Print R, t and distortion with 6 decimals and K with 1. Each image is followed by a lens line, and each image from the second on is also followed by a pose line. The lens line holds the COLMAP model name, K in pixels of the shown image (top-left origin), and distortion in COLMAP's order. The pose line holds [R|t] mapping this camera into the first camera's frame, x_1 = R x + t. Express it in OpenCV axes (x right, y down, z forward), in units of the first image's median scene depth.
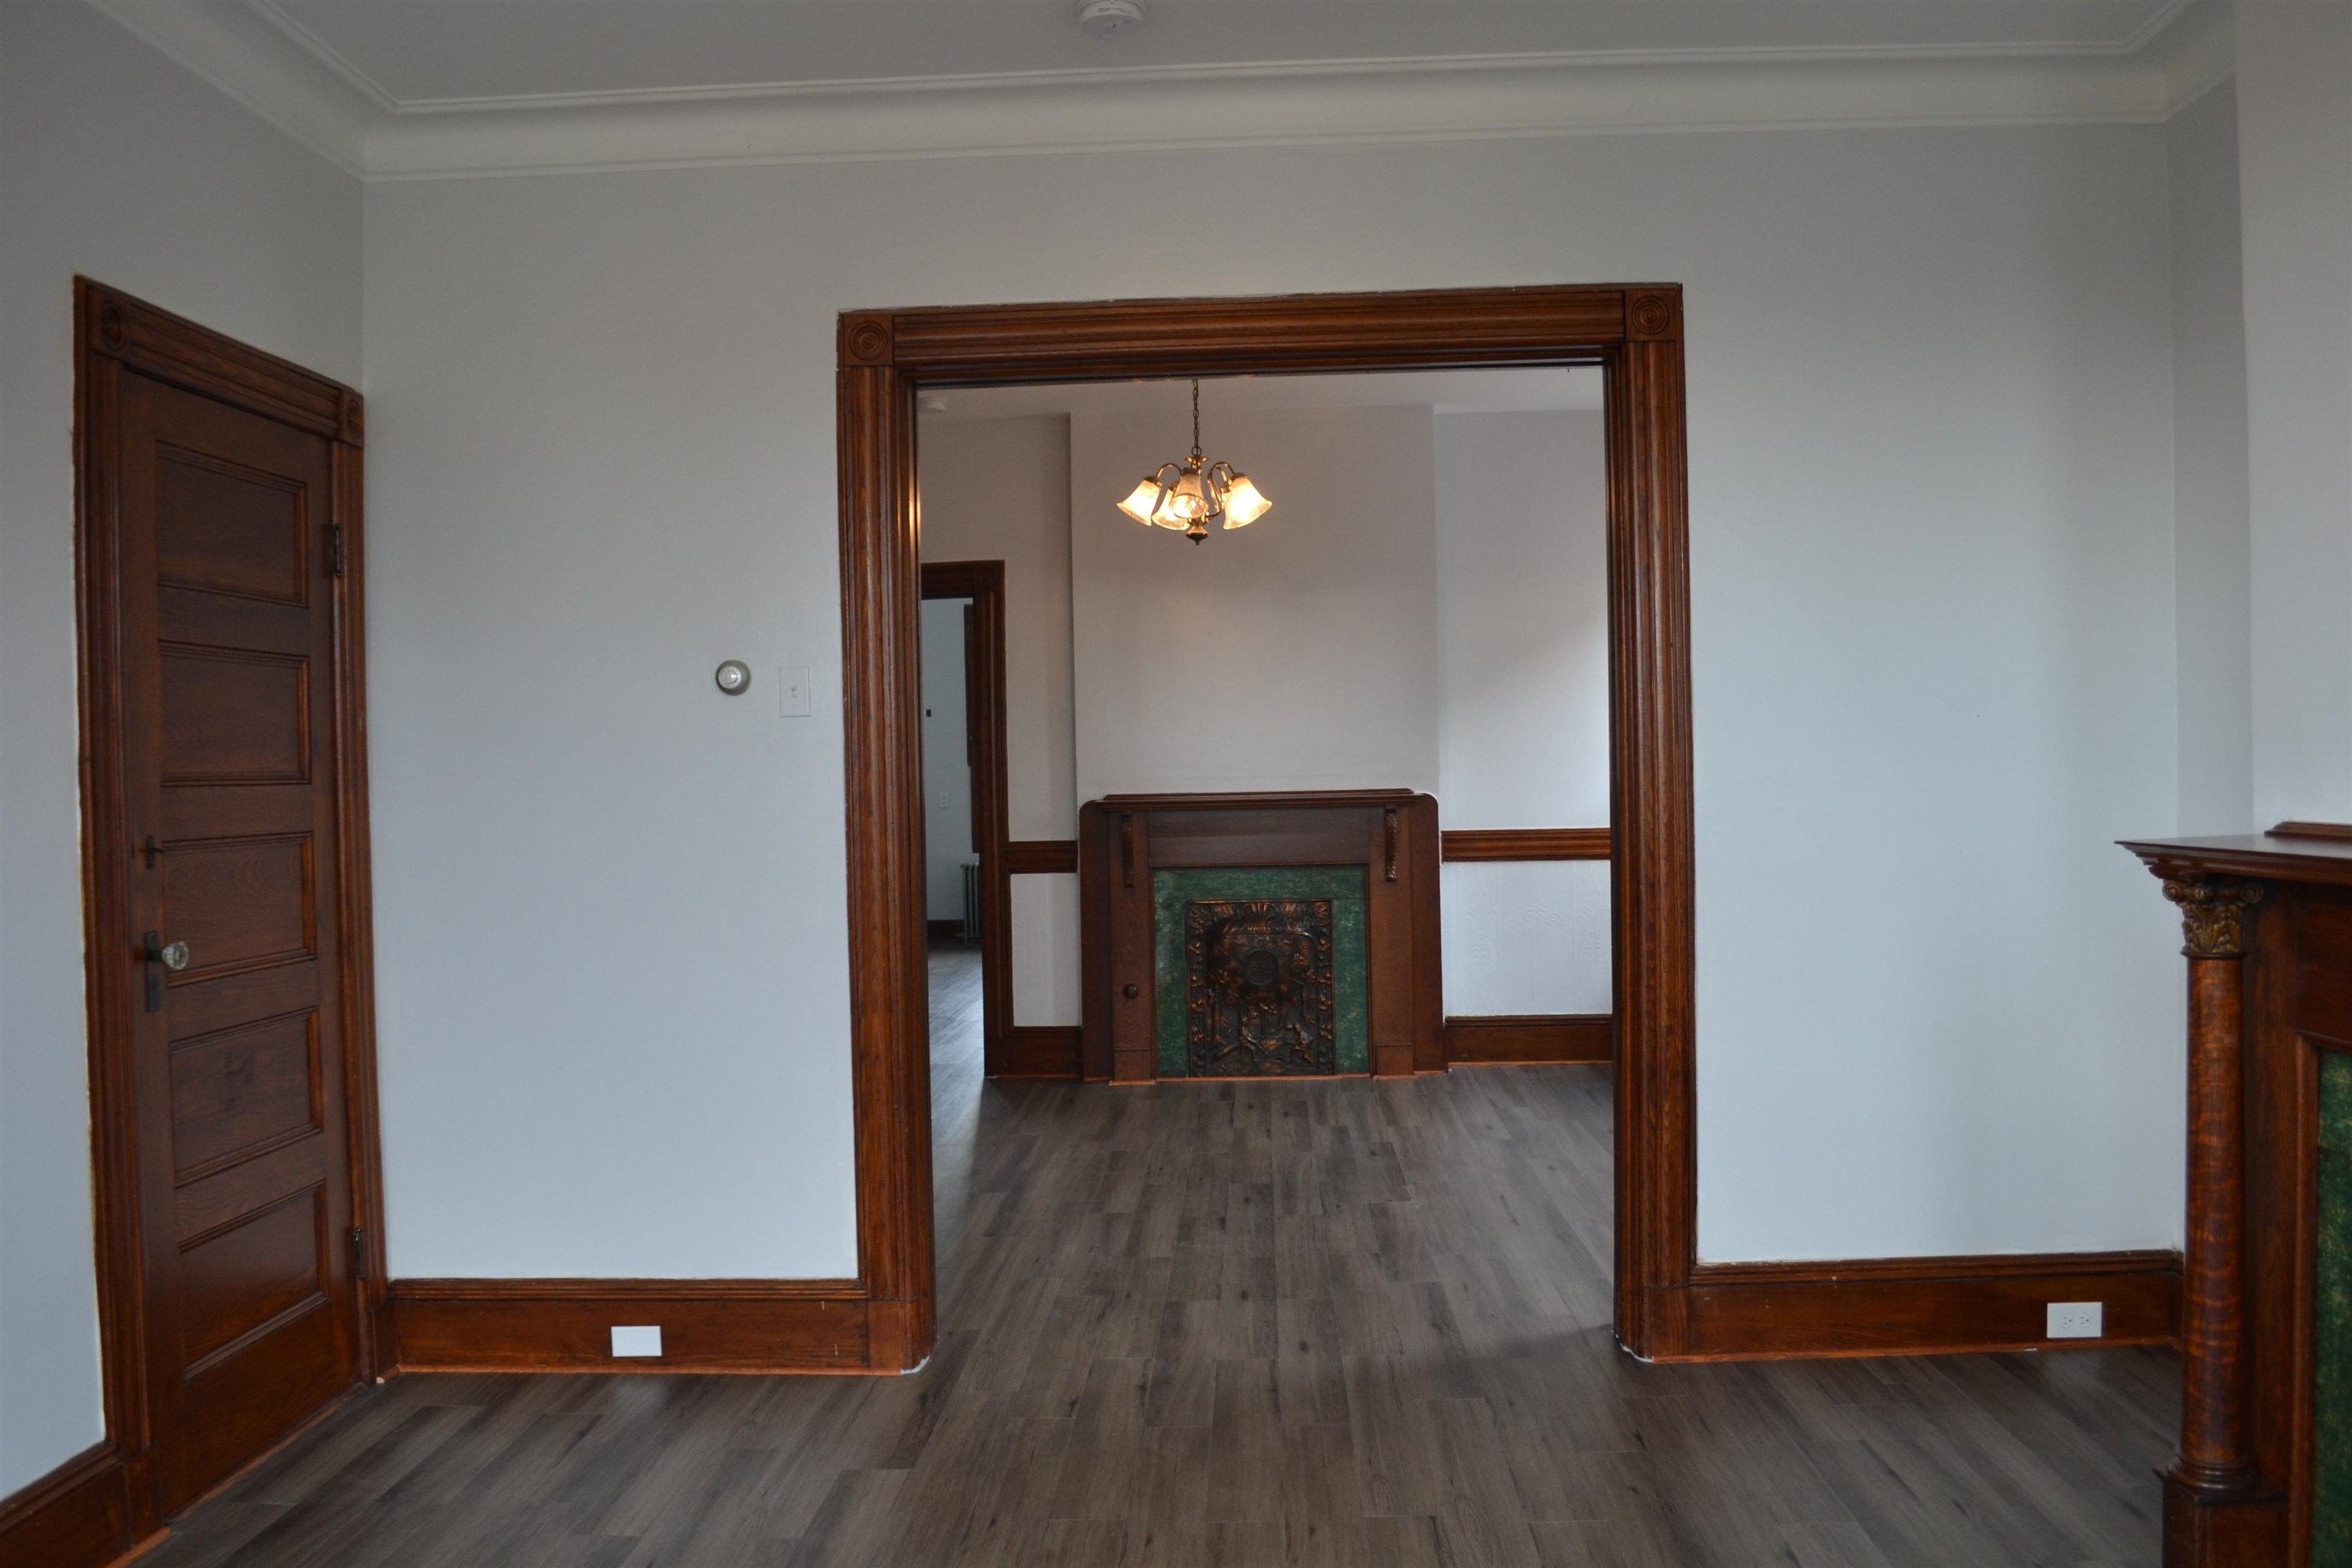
lens RADIAL K [[1885.9, 0, 1165.9], [0, 1885.9, 804.5], [0, 0, 1]] dist [-0.082566, 0.010499]
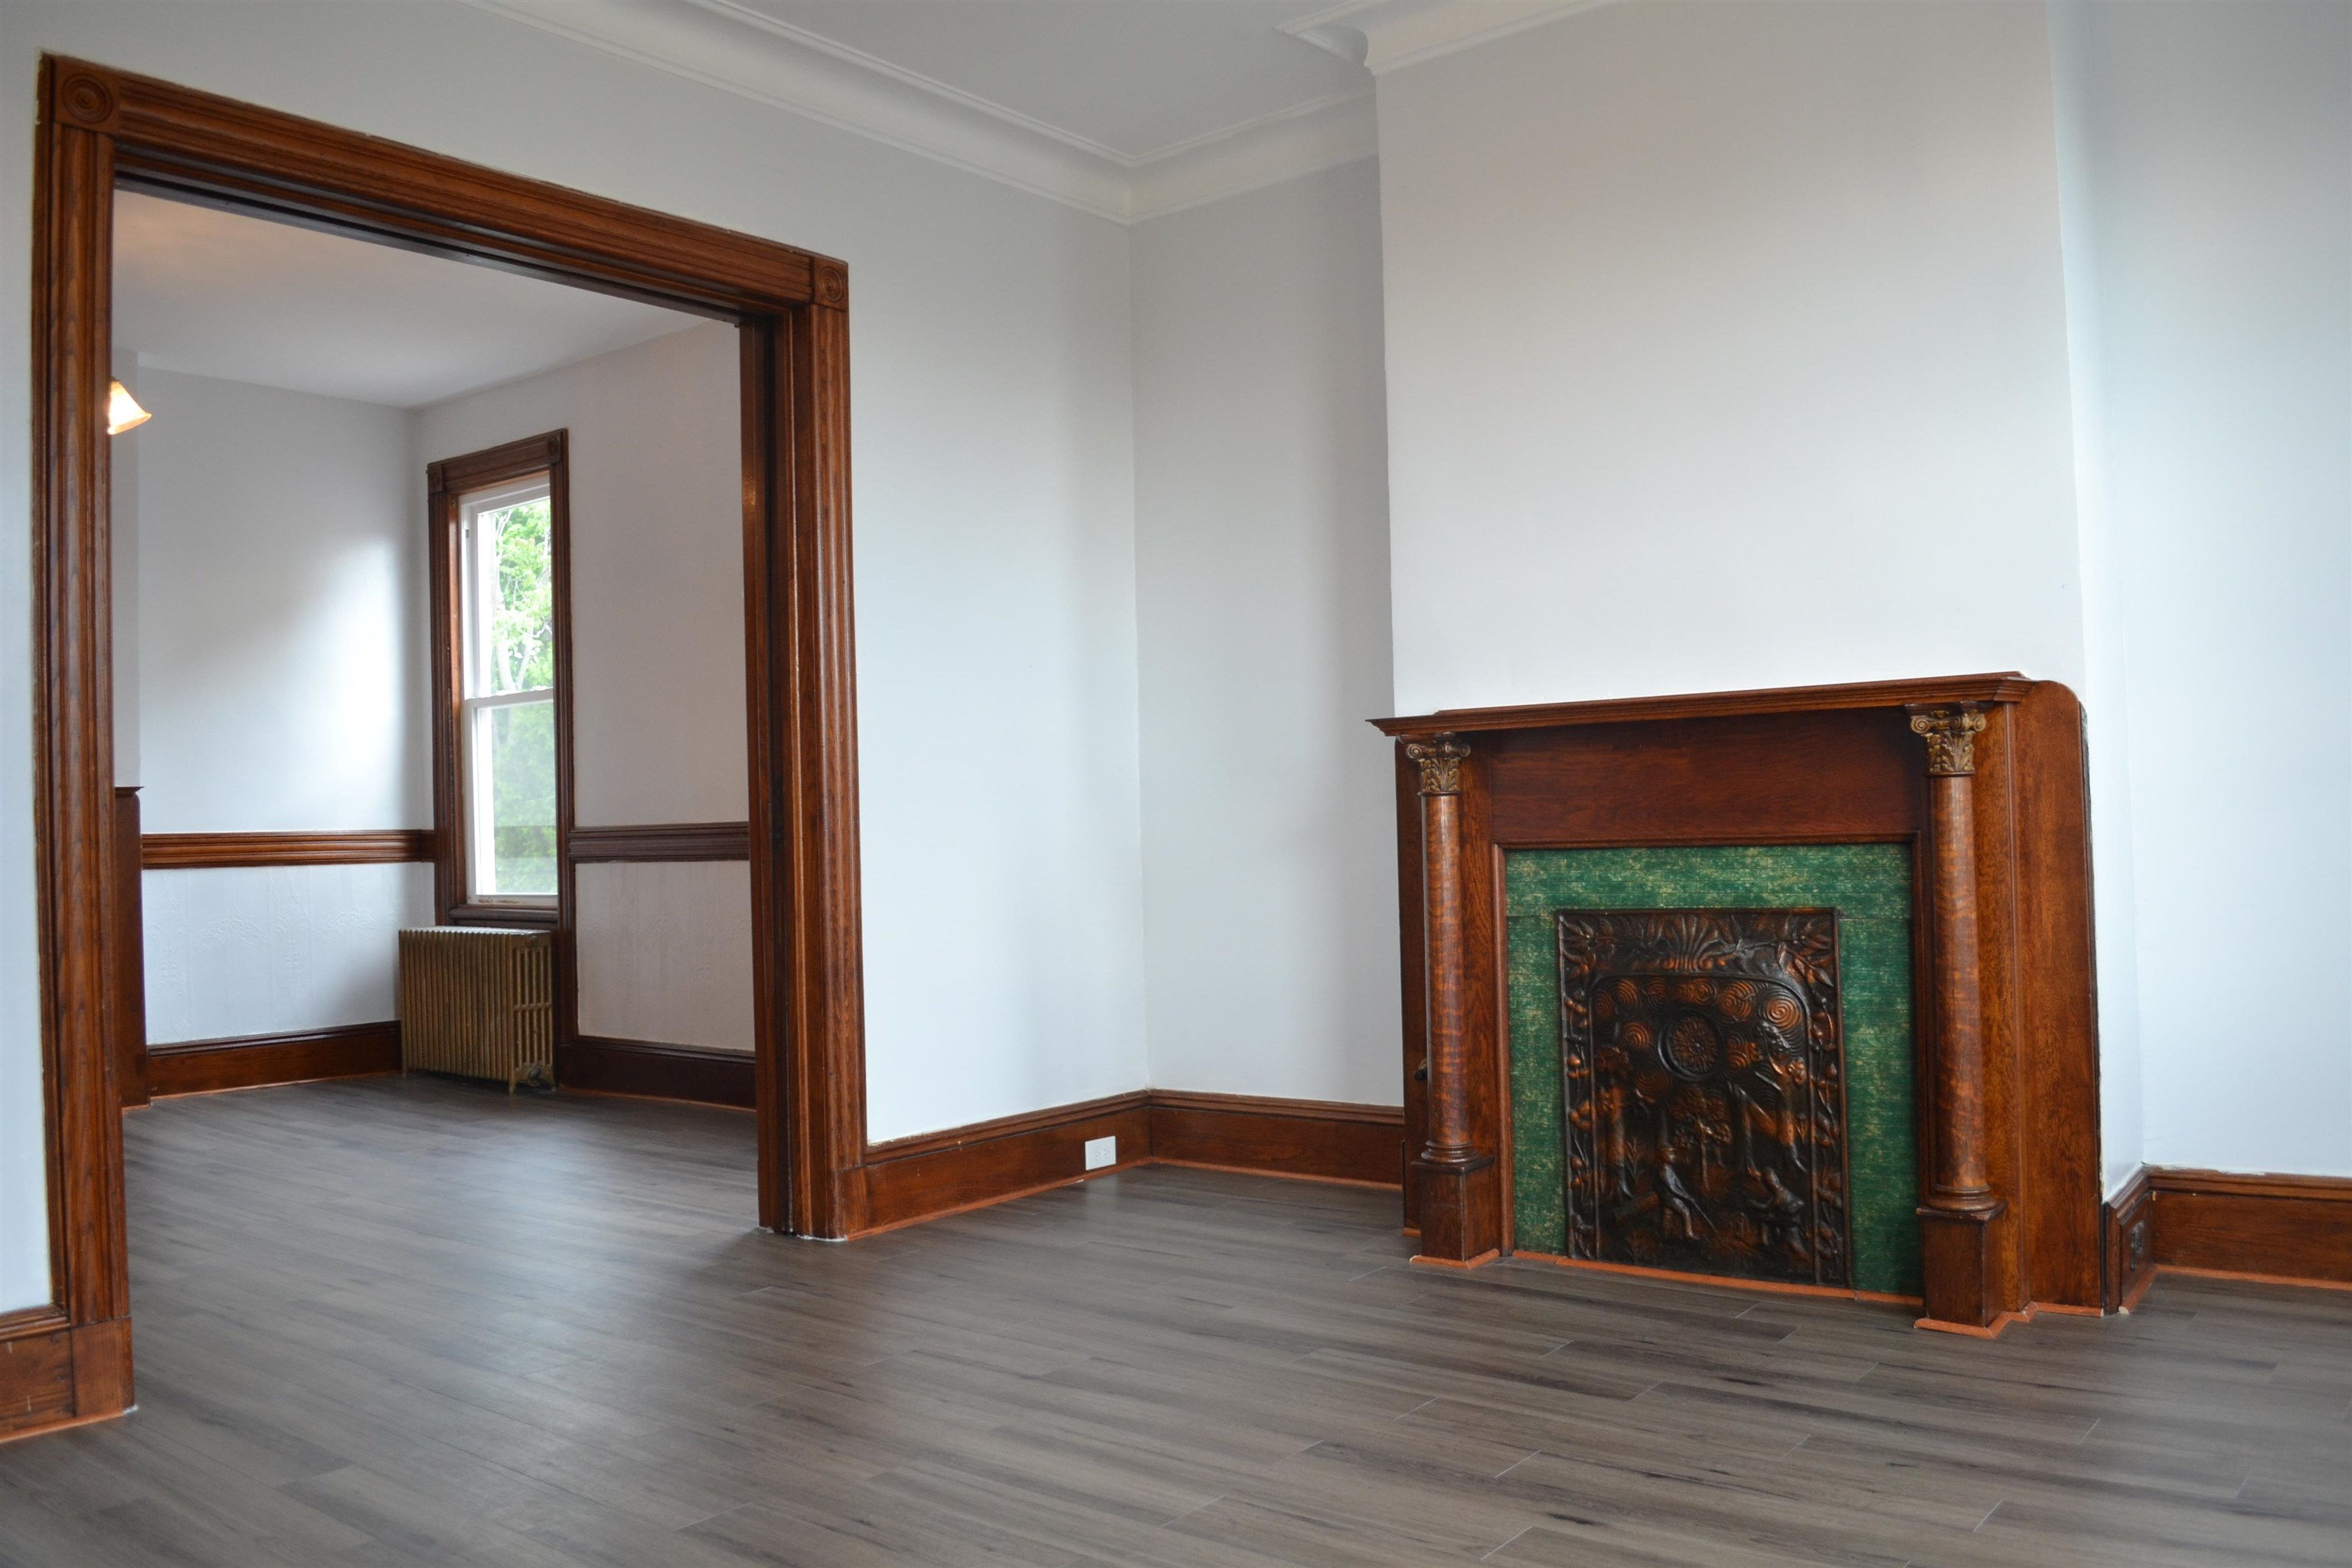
lens RADIAL K [[1885.9, 0, 1165.9], [0, 1885.9, 804.5], [0, 0, 1]] dist [-0.082566, 0.010499]
pose [[0.595174, 0.015468, 0.803448, -0.503215], [0.030589, 0.998654, -0.041885, 0.098044], [-0.803014, 0.049506, 0.593900, 0.192902]]
